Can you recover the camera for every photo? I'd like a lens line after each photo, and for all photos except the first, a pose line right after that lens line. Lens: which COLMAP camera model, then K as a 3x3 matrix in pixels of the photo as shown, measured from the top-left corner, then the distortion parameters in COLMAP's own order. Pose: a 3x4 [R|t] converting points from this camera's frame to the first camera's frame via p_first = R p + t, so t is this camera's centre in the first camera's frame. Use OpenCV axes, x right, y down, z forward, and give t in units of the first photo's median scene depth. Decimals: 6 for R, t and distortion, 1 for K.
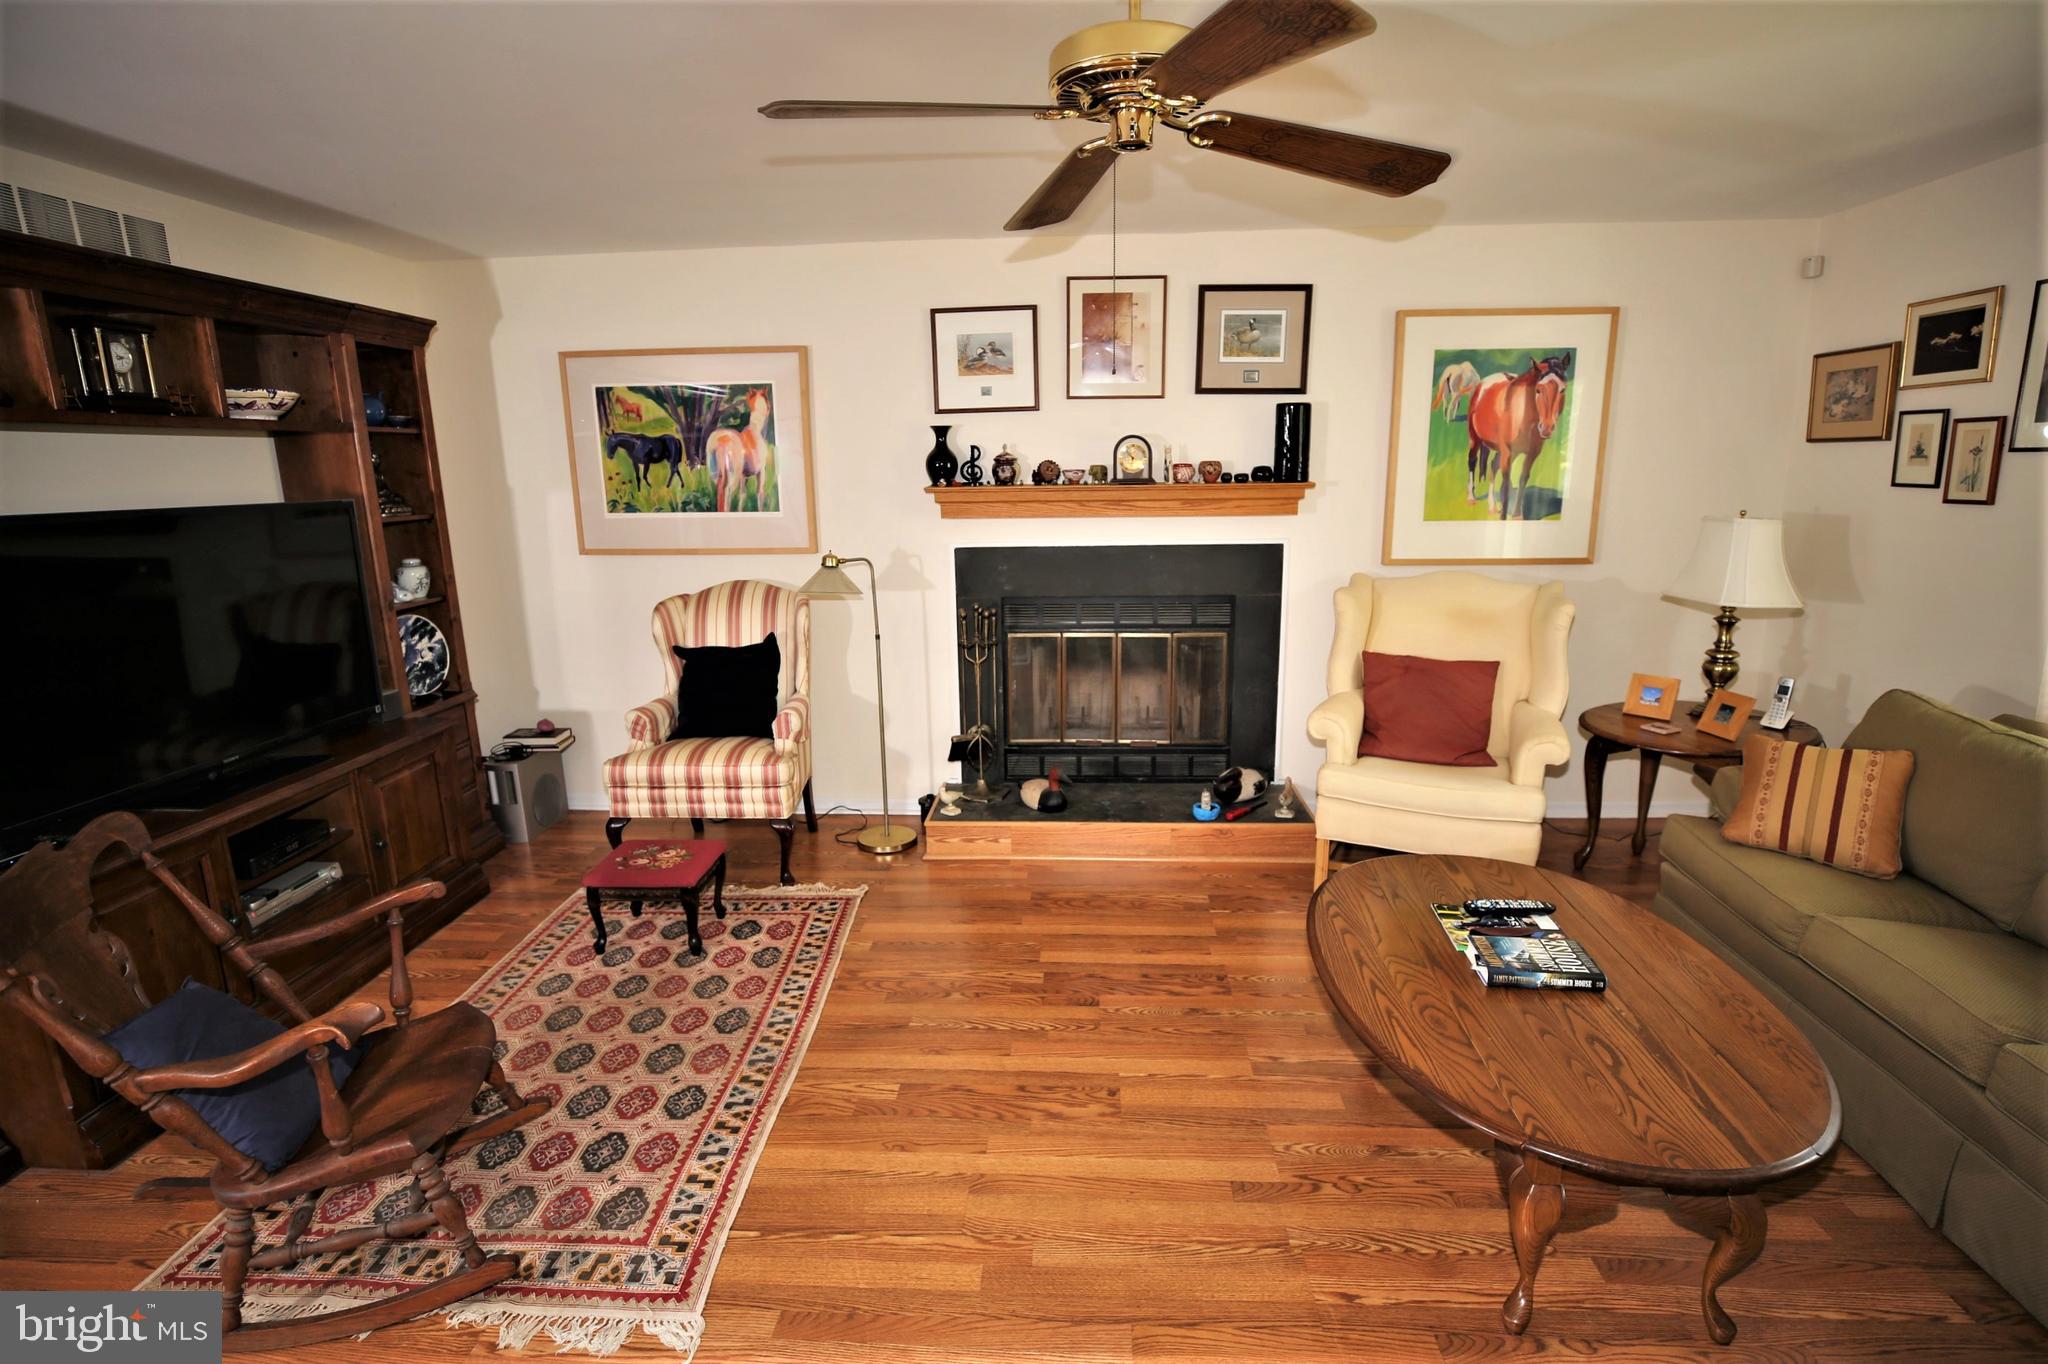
lens RADIAL K [[995.0, 0, 1013.8], [0, 995.0, 678.3], [0, 0, 1]] dist [-0.040606, 0.010361]
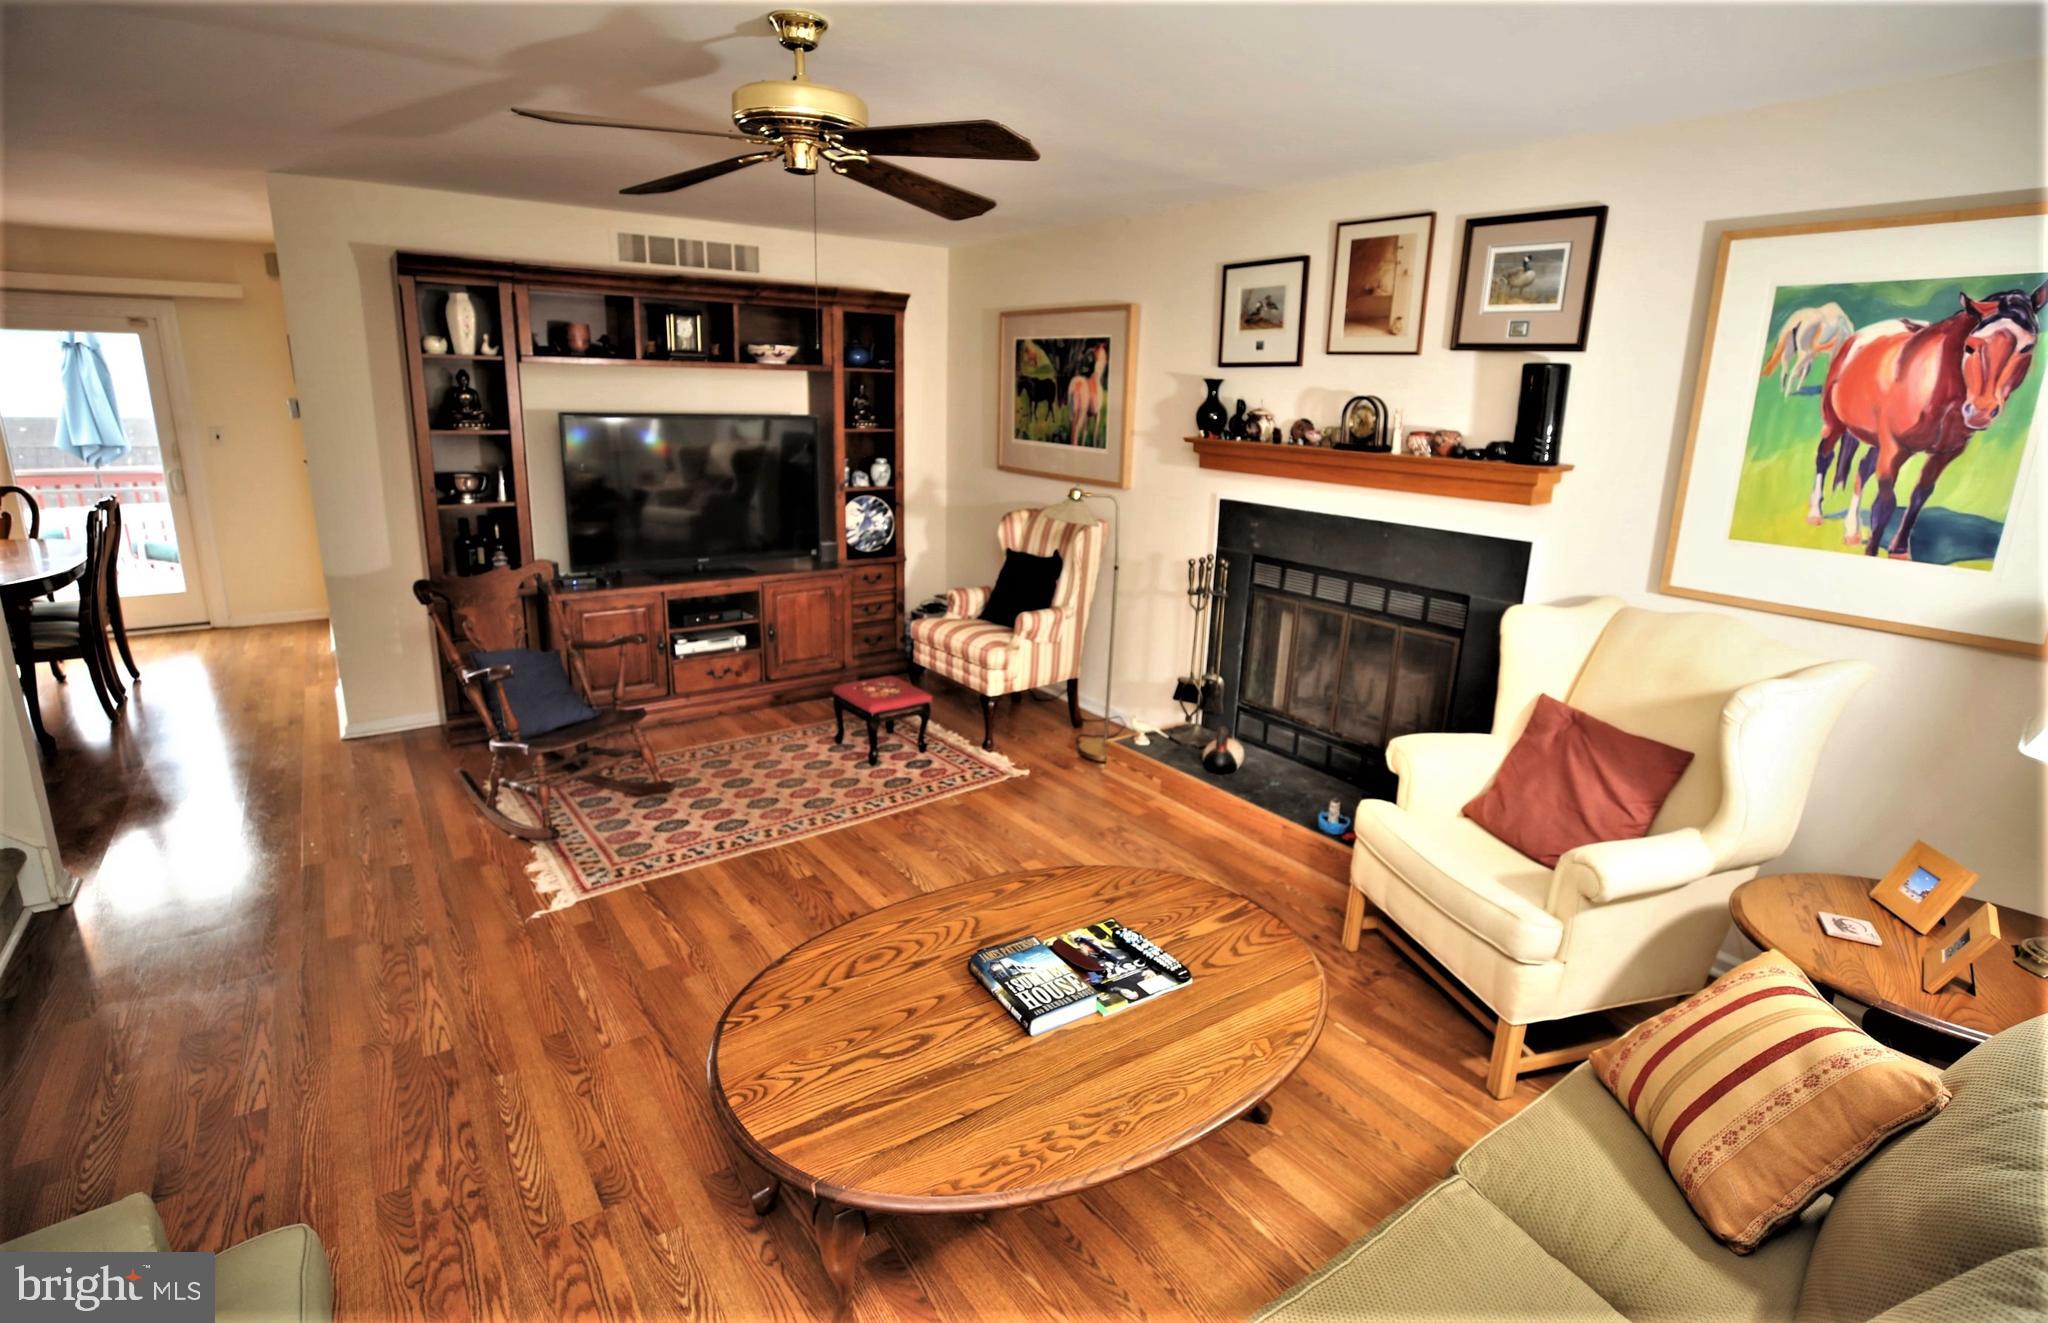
lens RADIAL K [[983.2, 0, 992.7], [0, 983.2, 626.9], [0, 0, 1]] dist [-0.043428, 0.012764]
pose [[0.624472, 0.215728, -0.750664, 0.617045], [-0.201975, 0.973011, 0.111605, -0.072098], [0.754481, 0.081922, 0.651190, 0.188896]]
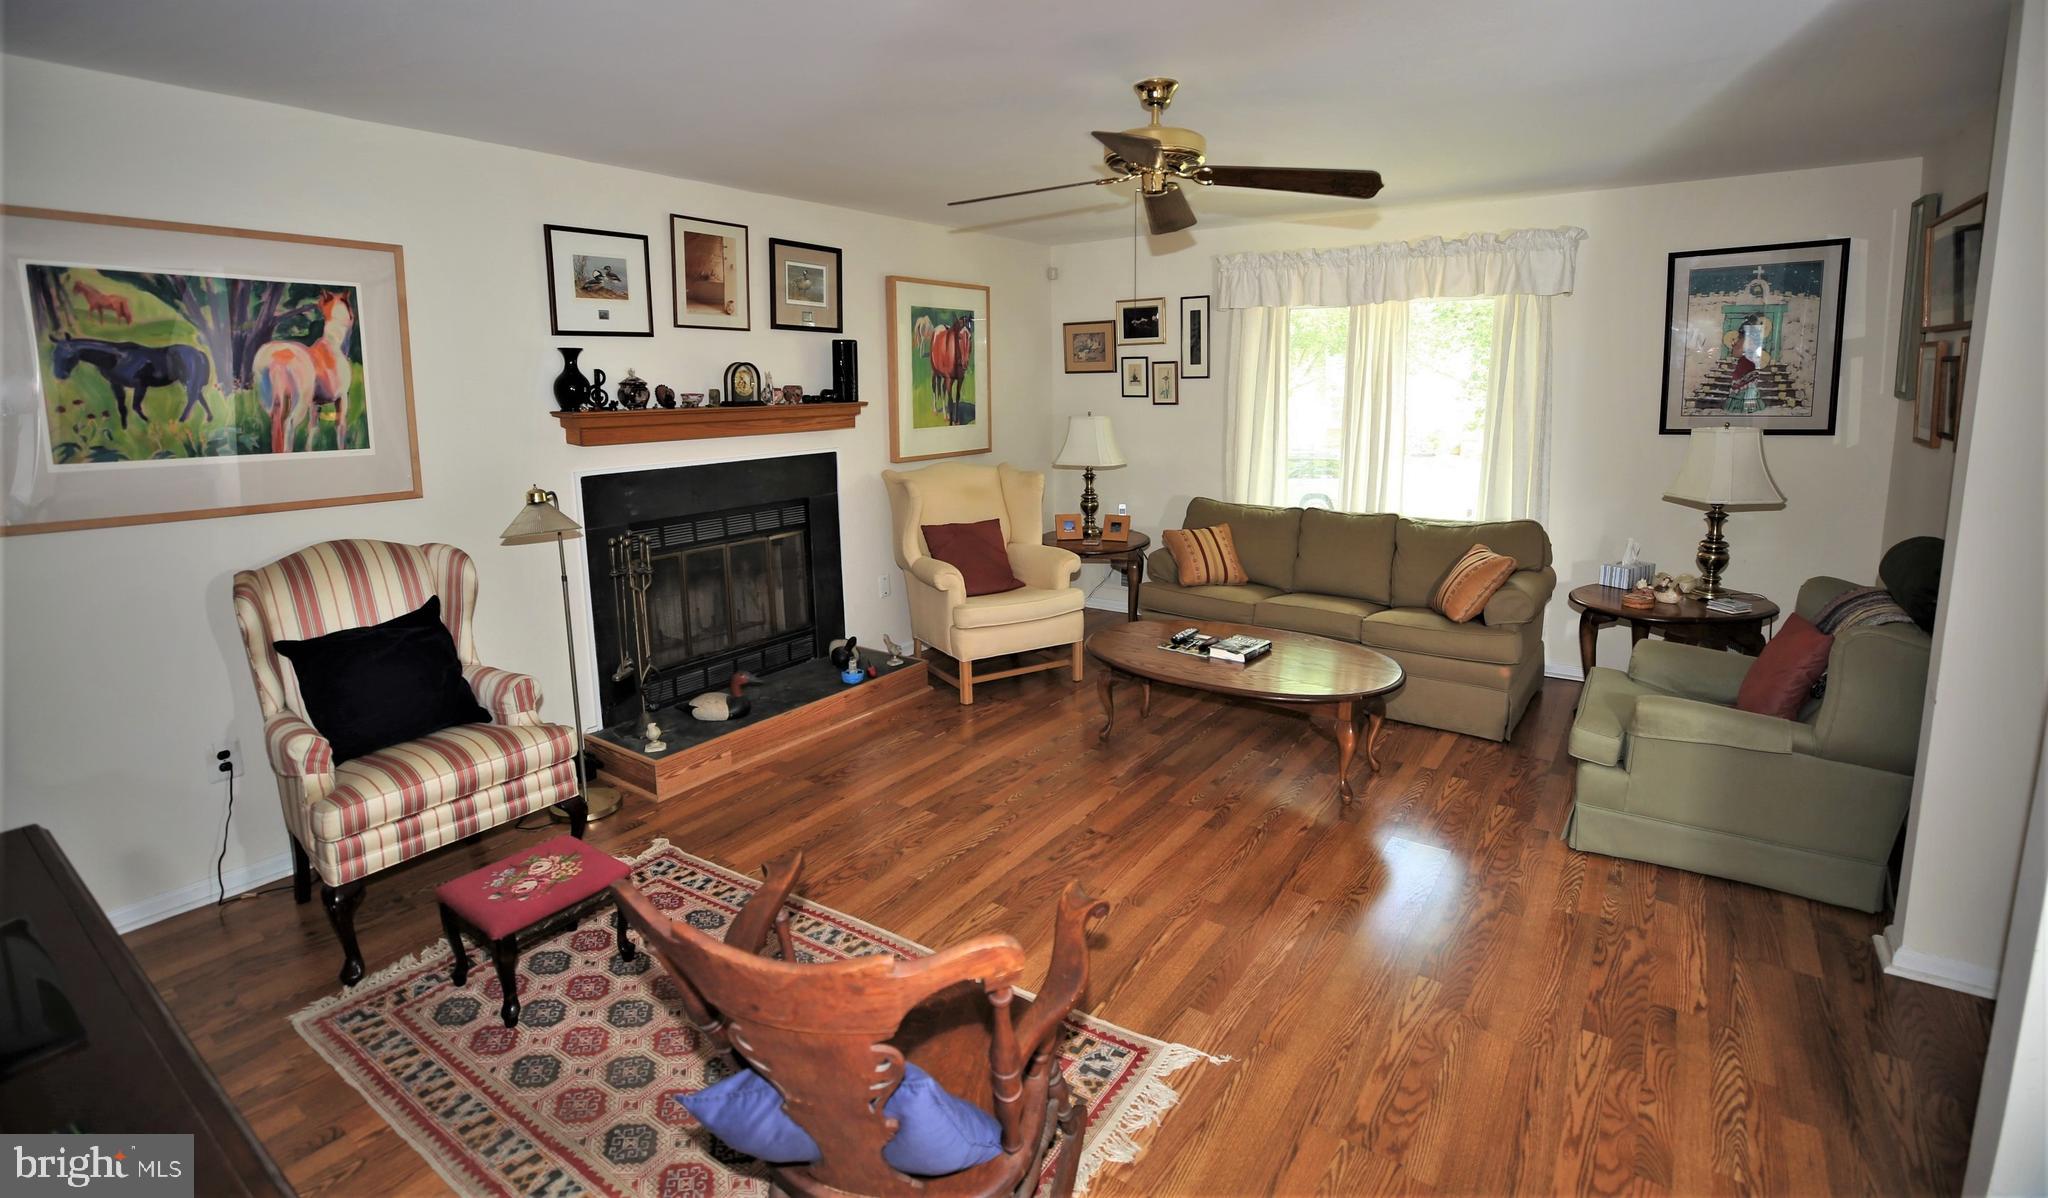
lens RADIAL K [[966.0, 0, 1032.4], [0, 966.0, 503.9], [0, 0, 1]] dist [-0.015913, 0.000742]
pose [[0.511357, -0.100707, 0.853447, -0.657353], [0.185552, 0.982623, 0.004773, -0.033408], [-0.839098, 0.155918, 0.521157, 0.185486]]
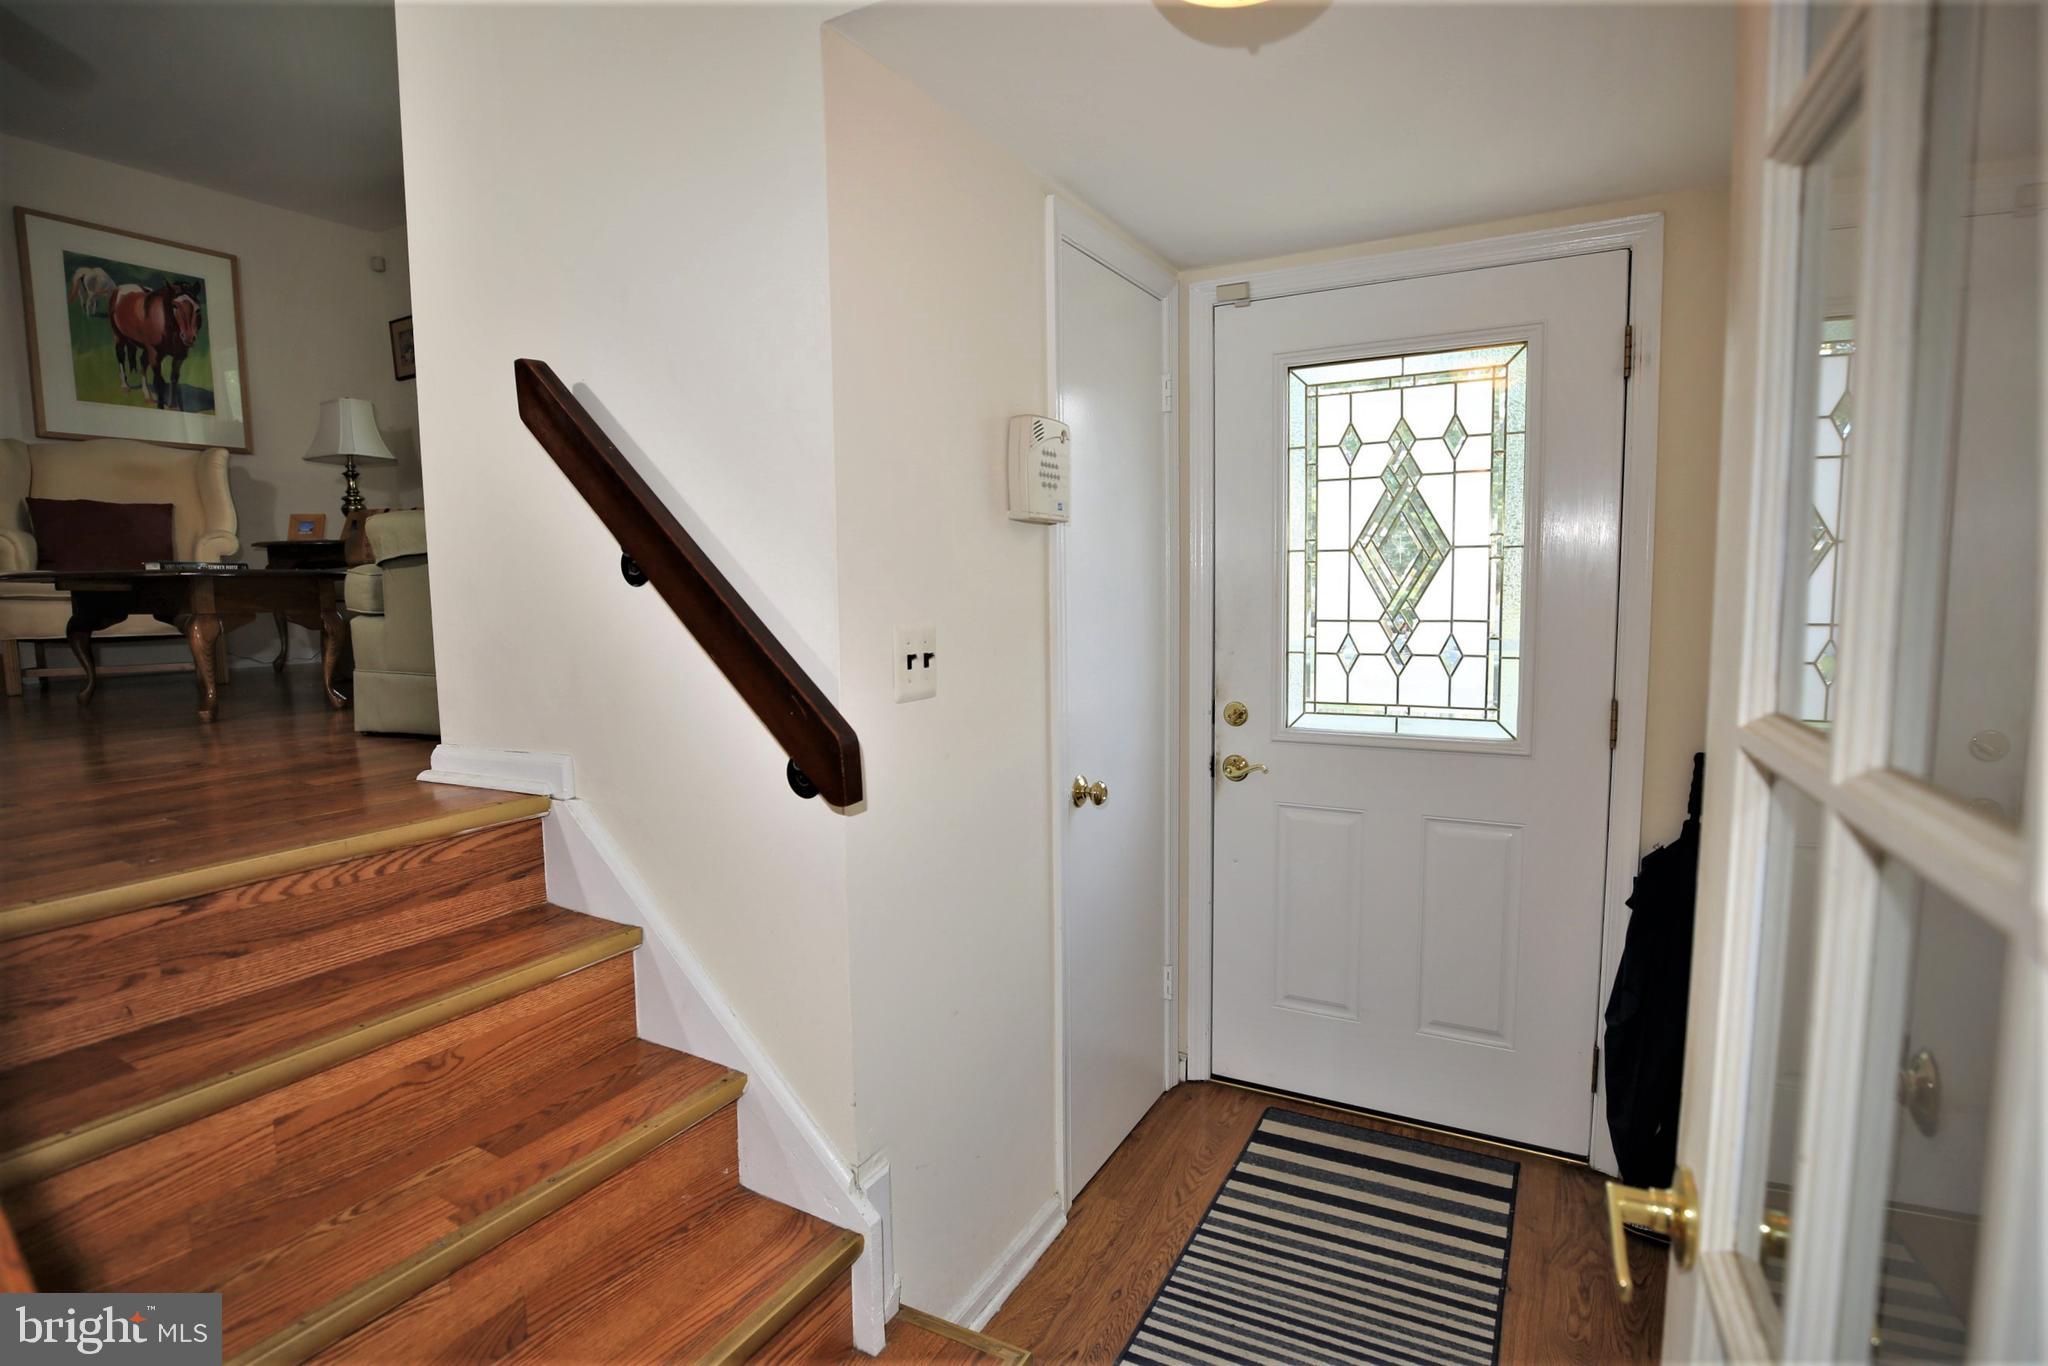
lens RADIAL K [[995.0, 0, 1013.8], [0, 995.0, 679.3], [0, 0, 1]] dist [-0.040606, 0.010361]
pose [[0.429782, -0.081349, 0.899261, -0.143781], [0.207472, 0.978183, -0.010668, 0.391252], [-0.878773, 0.191157, 0.437283, -0.366676]]
